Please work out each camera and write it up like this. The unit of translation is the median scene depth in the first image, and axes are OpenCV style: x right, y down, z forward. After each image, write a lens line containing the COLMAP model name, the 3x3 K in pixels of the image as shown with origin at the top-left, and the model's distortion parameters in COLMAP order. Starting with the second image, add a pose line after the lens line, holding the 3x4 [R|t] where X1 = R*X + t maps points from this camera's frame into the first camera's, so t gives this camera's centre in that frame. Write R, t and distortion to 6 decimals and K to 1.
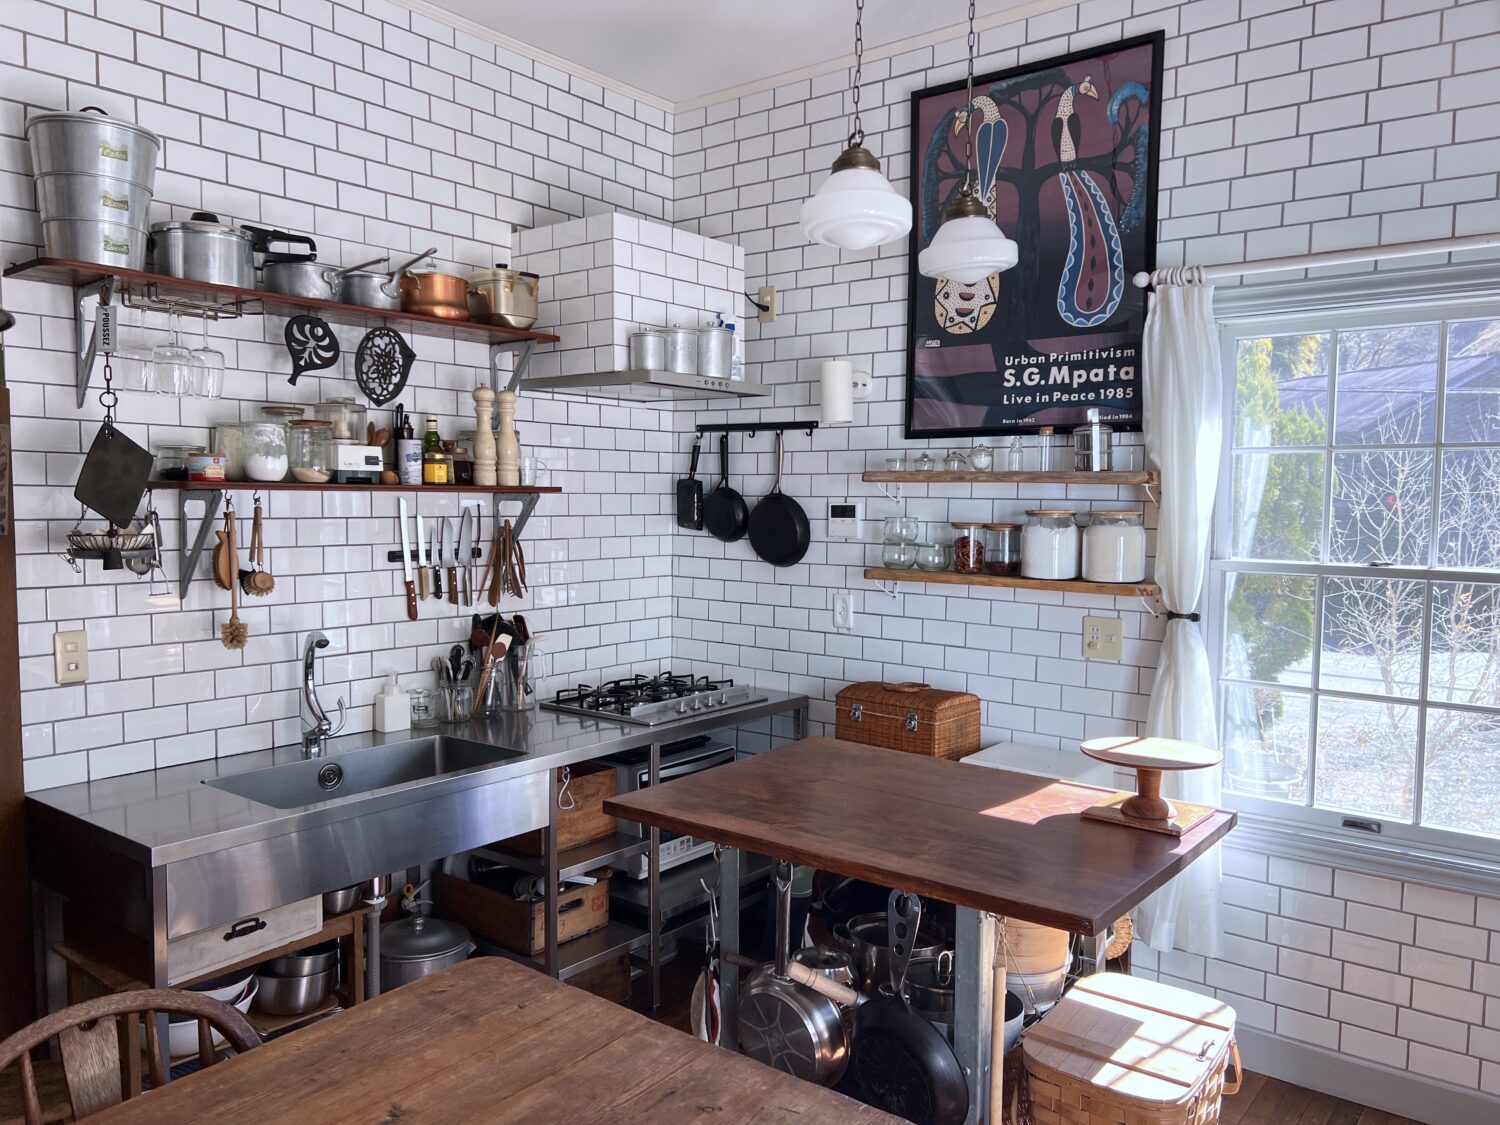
lens RADIAL K [[1107.4, 0, 752.5], [0, 1107.4, 566.3], [0, 0, 1]] dist [0.119115, -0.271642]
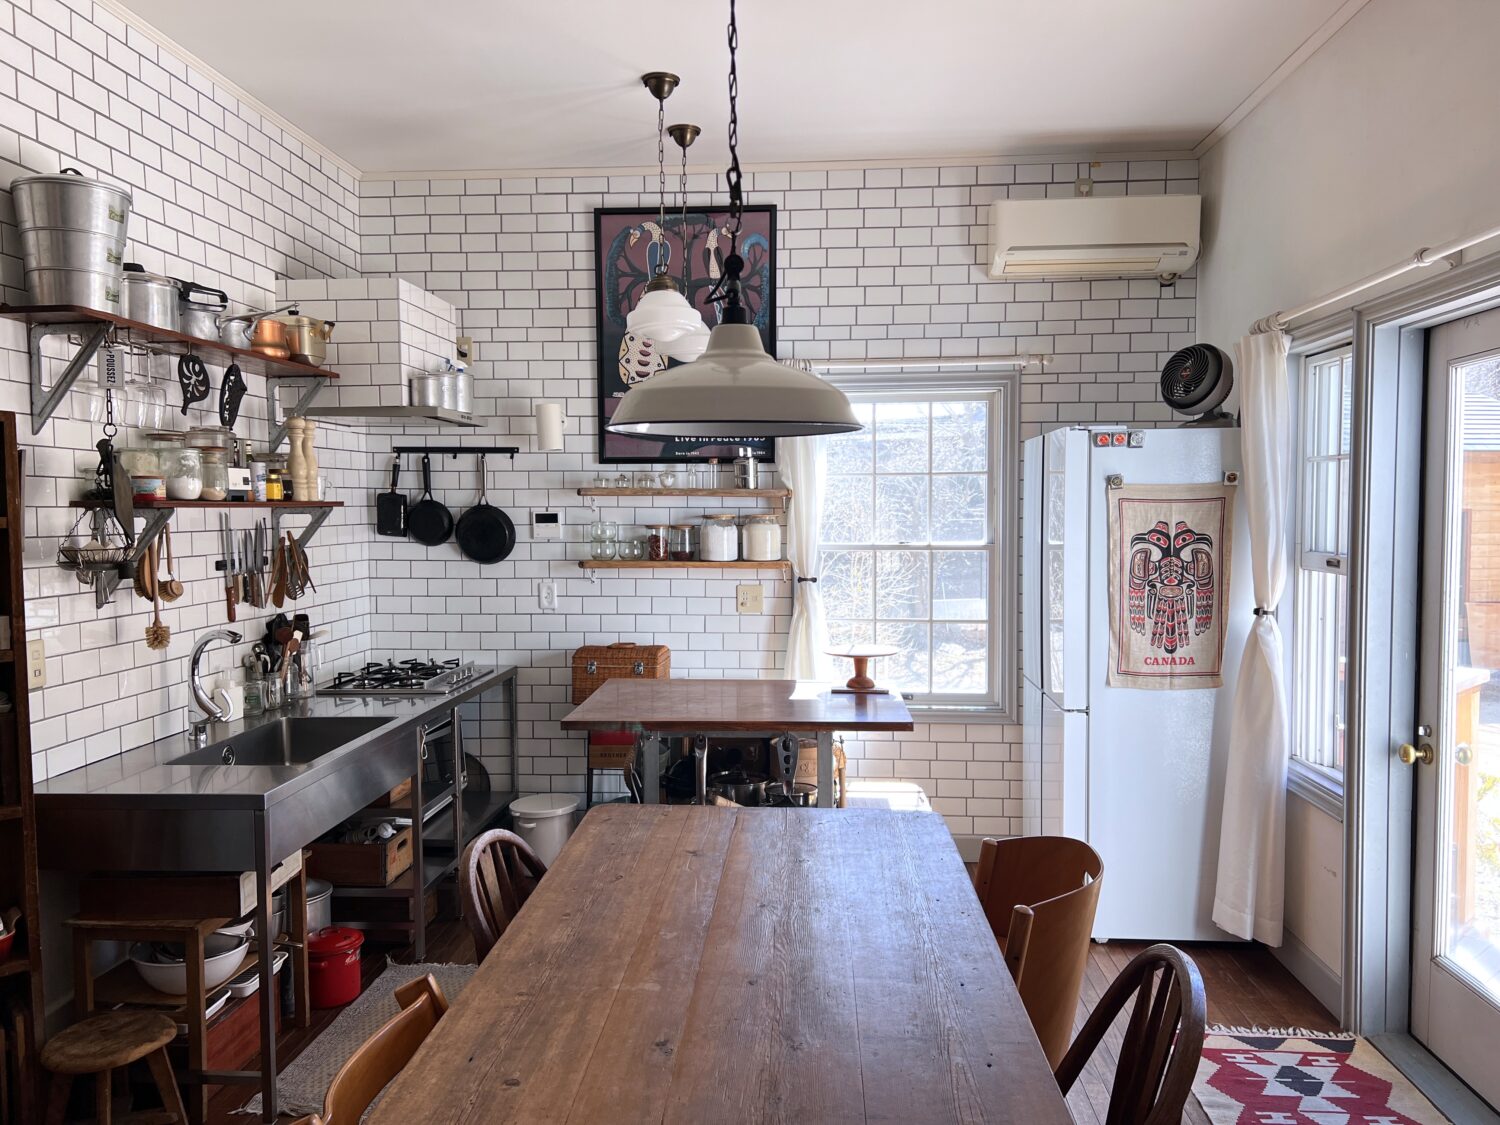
lens RADIAL K [[1107.4, 0, 752.5], [0, 1107.4, 566.3], [0, 0, 1]] dist [0.119115, -0.271642]
pose [[0.821503, -0.043473, 0.568544, -0.503529], [0.047445, 0.998843, 0.007821, 0.008161], [-0.568226, 0.020549, 0.822616, -0.218793]]
